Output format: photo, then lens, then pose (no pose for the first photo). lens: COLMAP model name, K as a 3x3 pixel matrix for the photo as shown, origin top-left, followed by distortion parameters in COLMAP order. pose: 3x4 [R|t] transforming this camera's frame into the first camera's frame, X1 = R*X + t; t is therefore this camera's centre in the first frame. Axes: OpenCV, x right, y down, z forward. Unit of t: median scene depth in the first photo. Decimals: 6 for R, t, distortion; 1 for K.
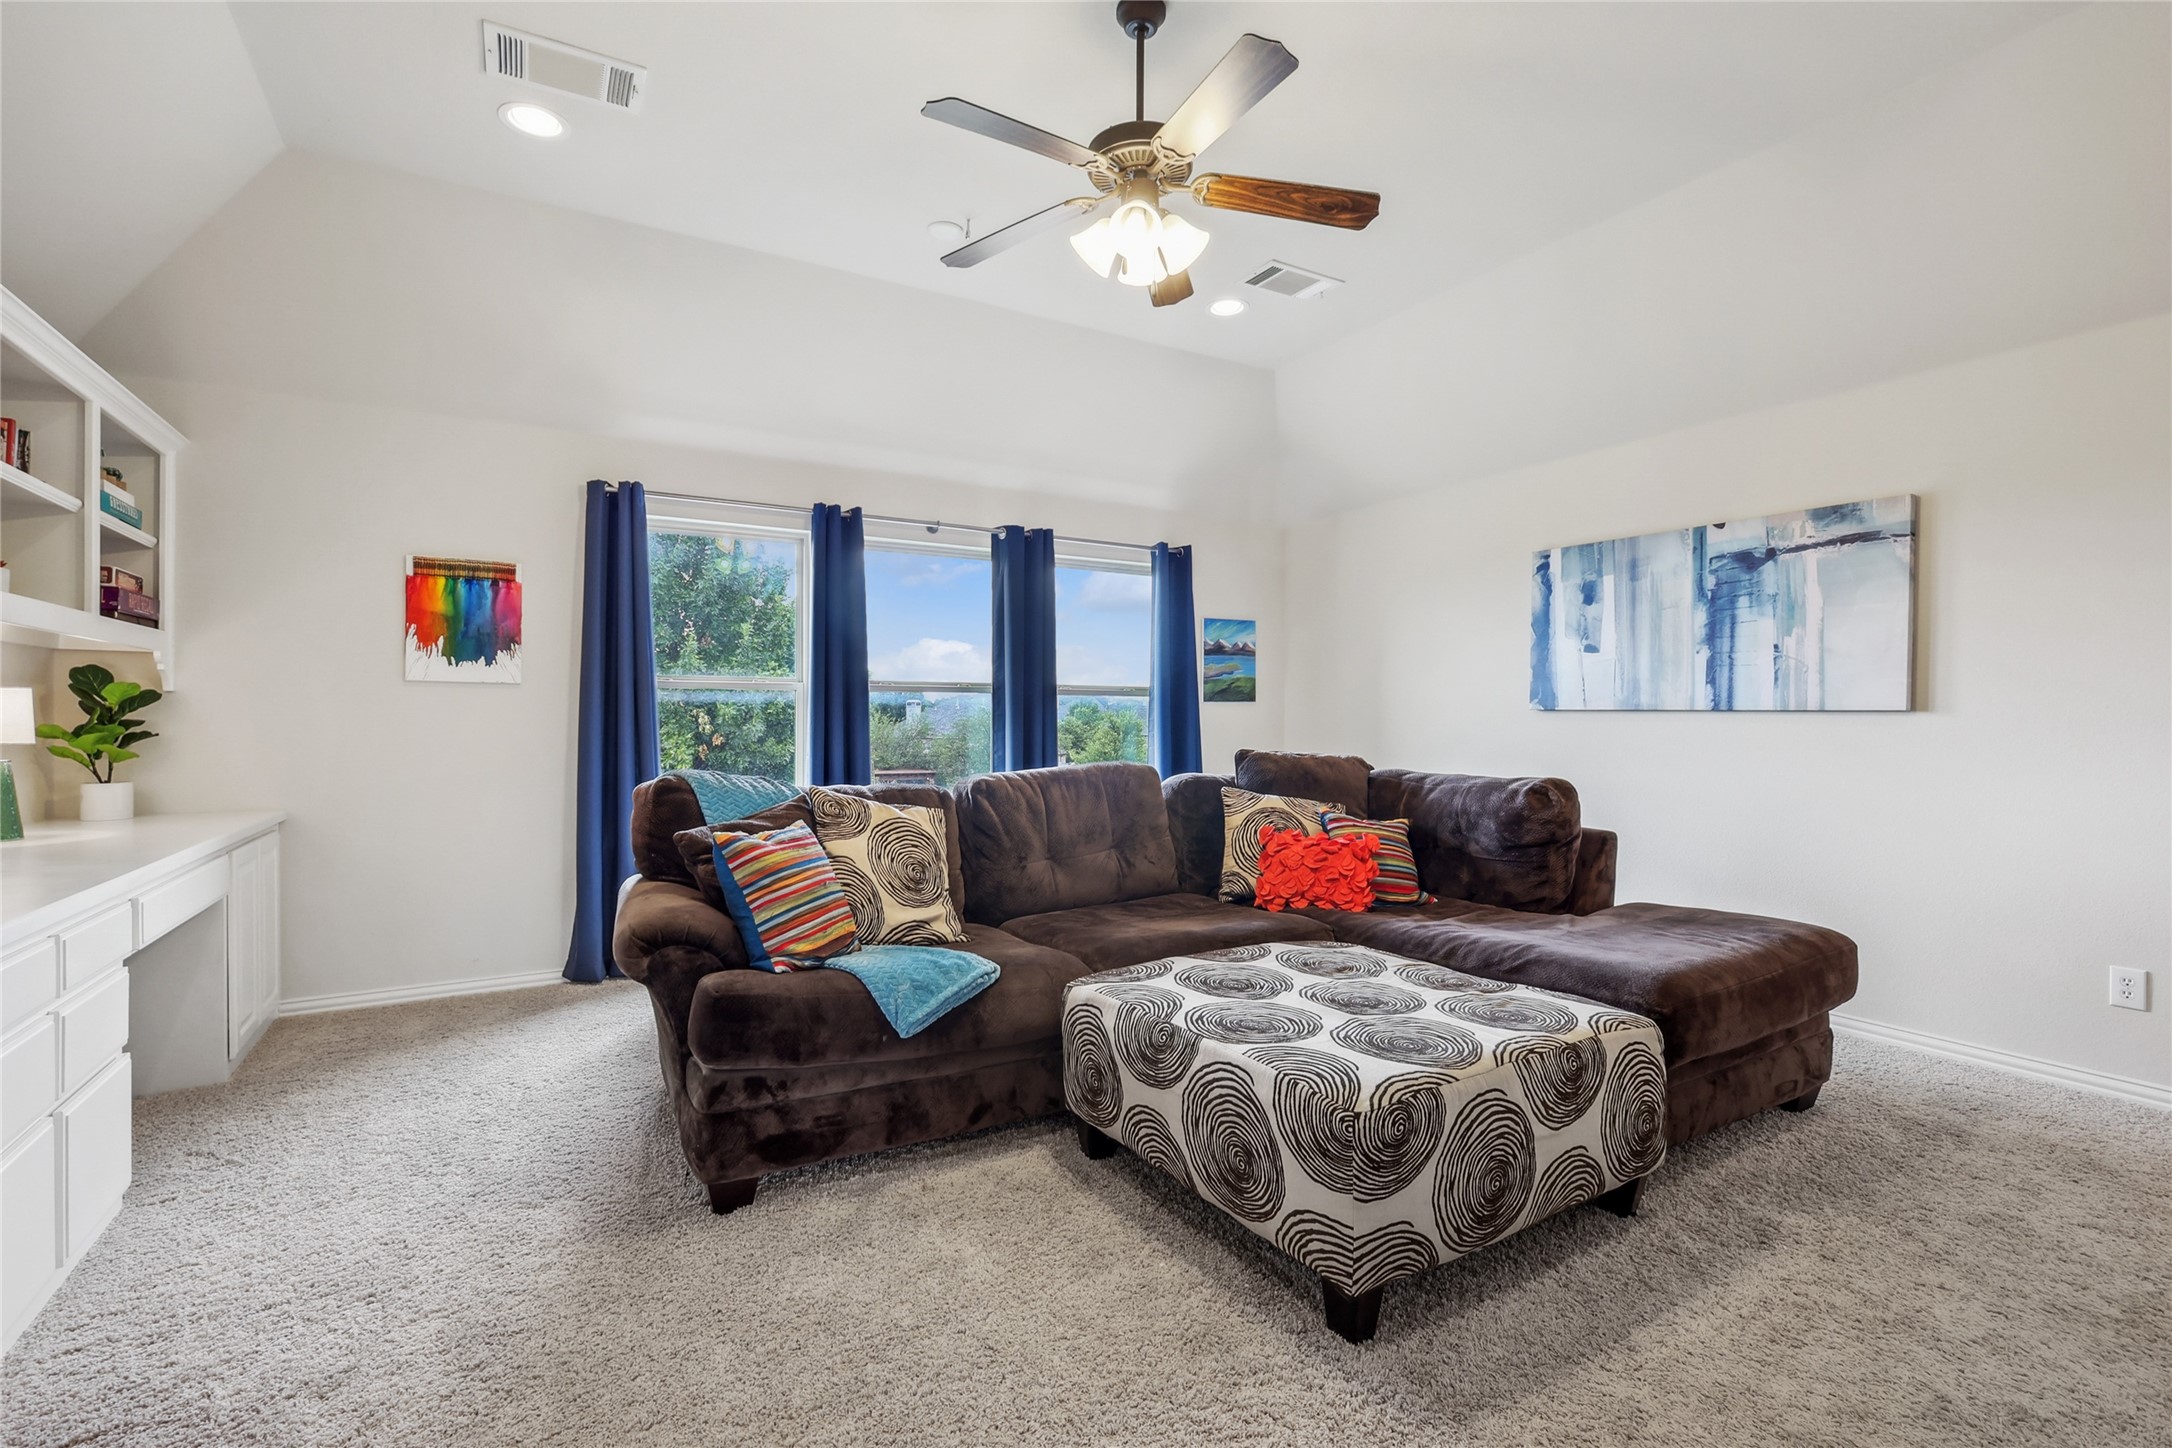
lens RADIAL K [[981.0, 0, 1090.7], [0, 981.0, 724.1], [0, 0, 1]] dist [0.003591, 0.000492]
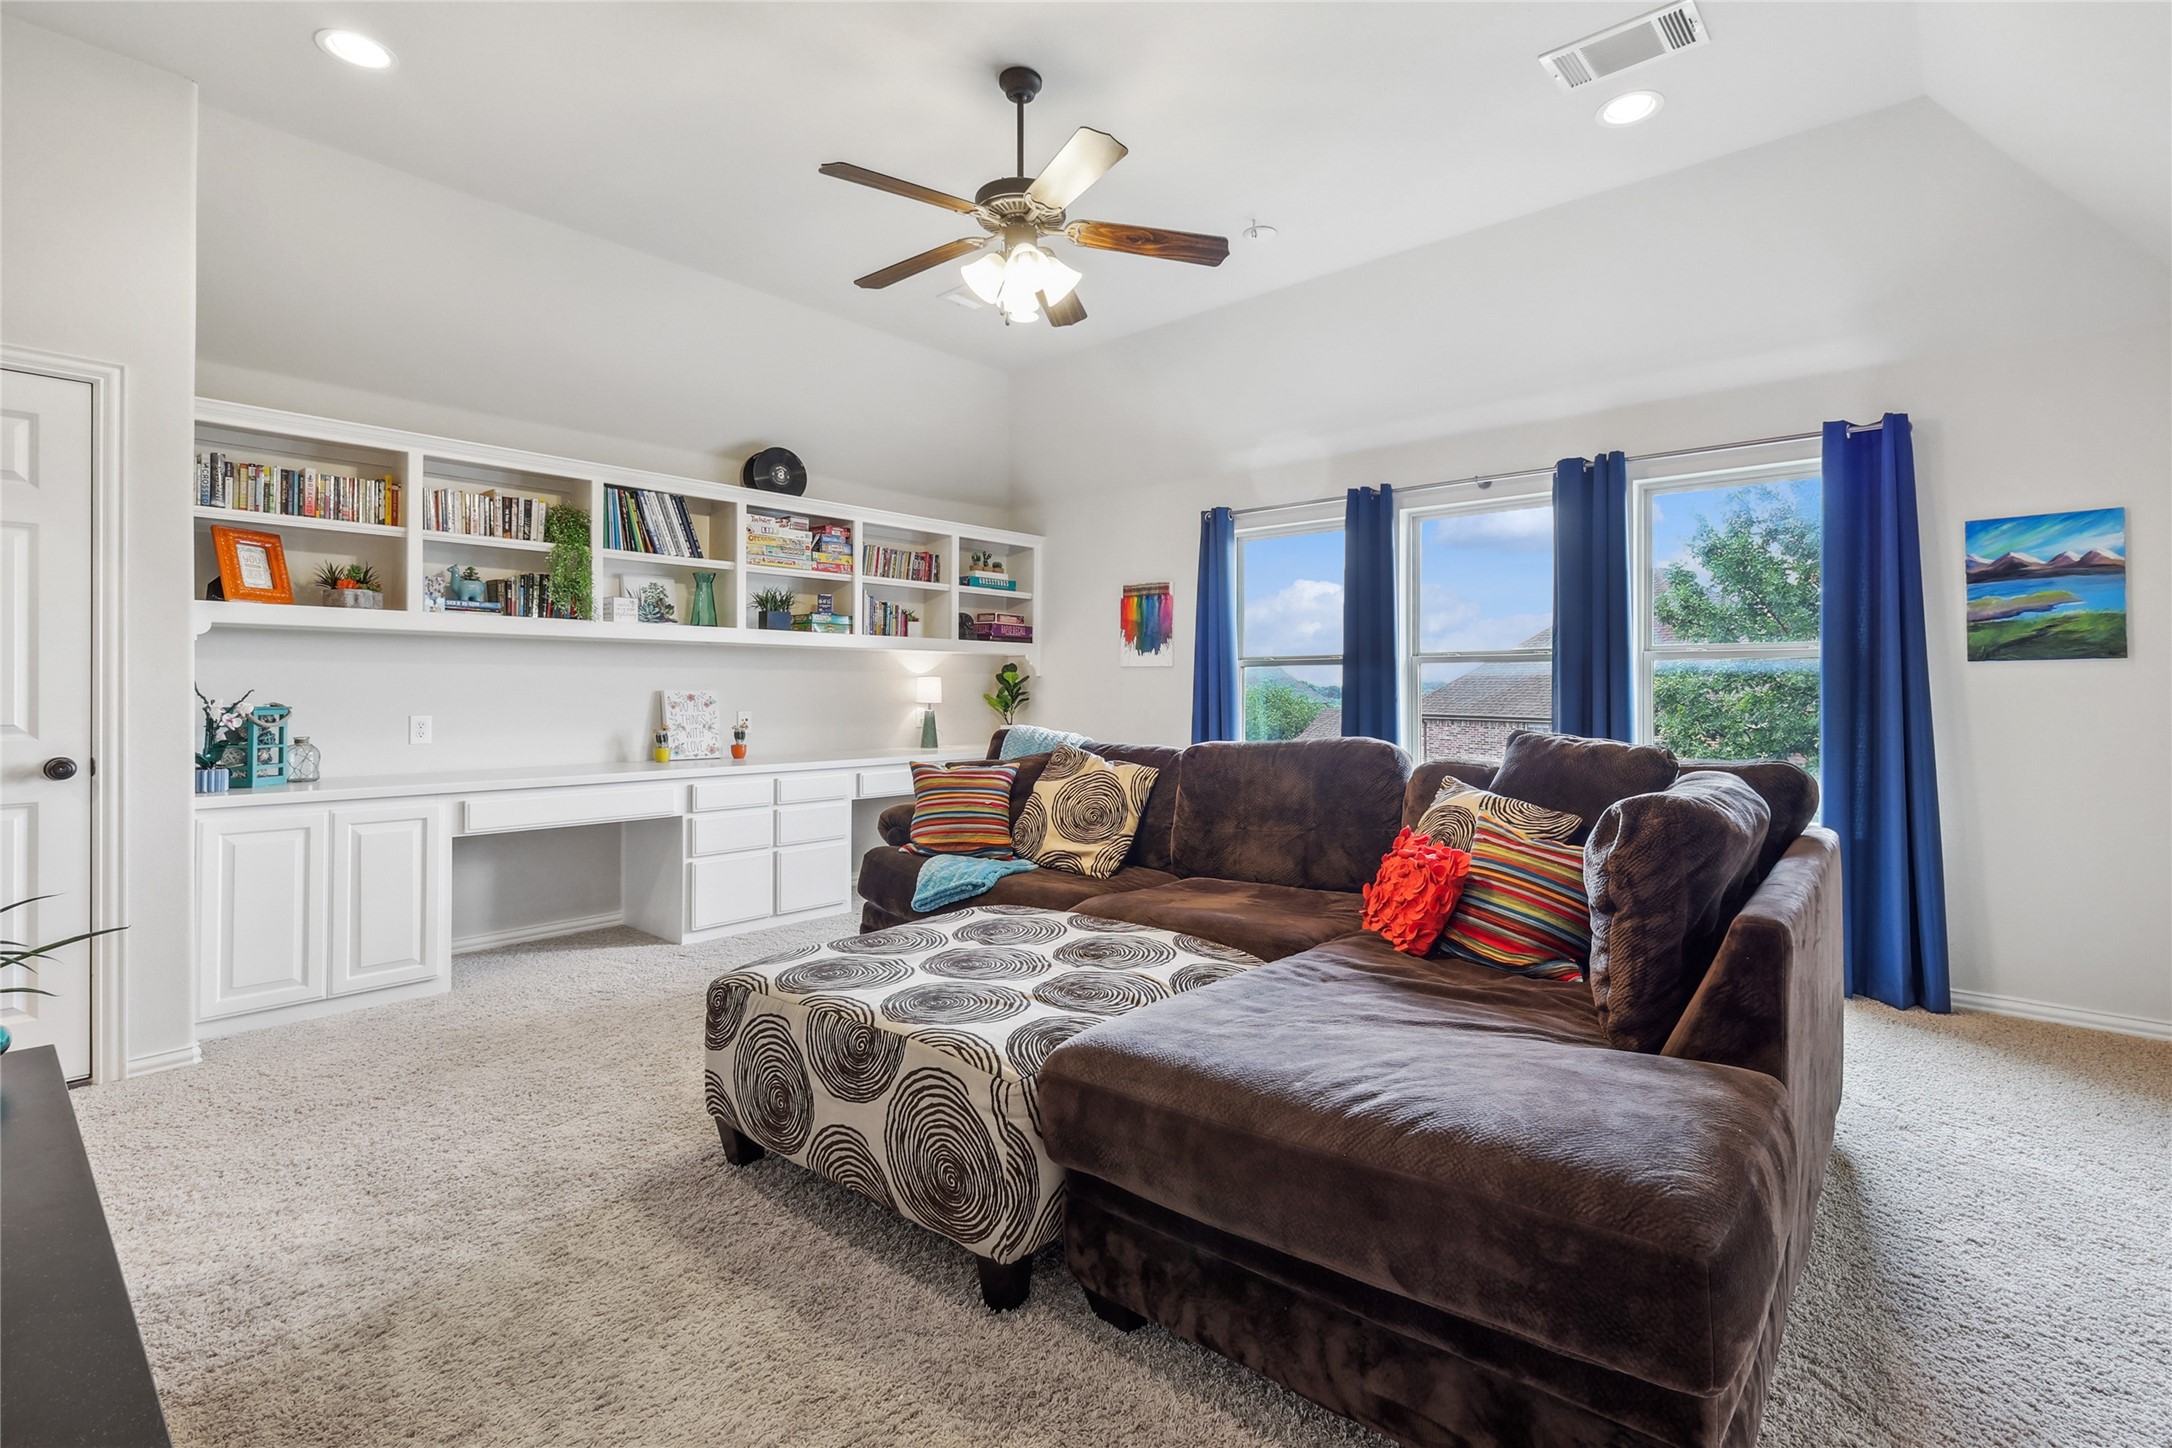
lens RADIAL K [[981.0, 0, 1091.6], [0, 981.0, 702.7], [0, 0, 1]] dist [0.003591, 0.000492]
pose [[0.337573, 0.010385, -0.941242, 0.629567], [-0.003316, 0.999946, 0.009844, -0.002020], [0.941294, -0.000202, 0.337589, 0.369783]]
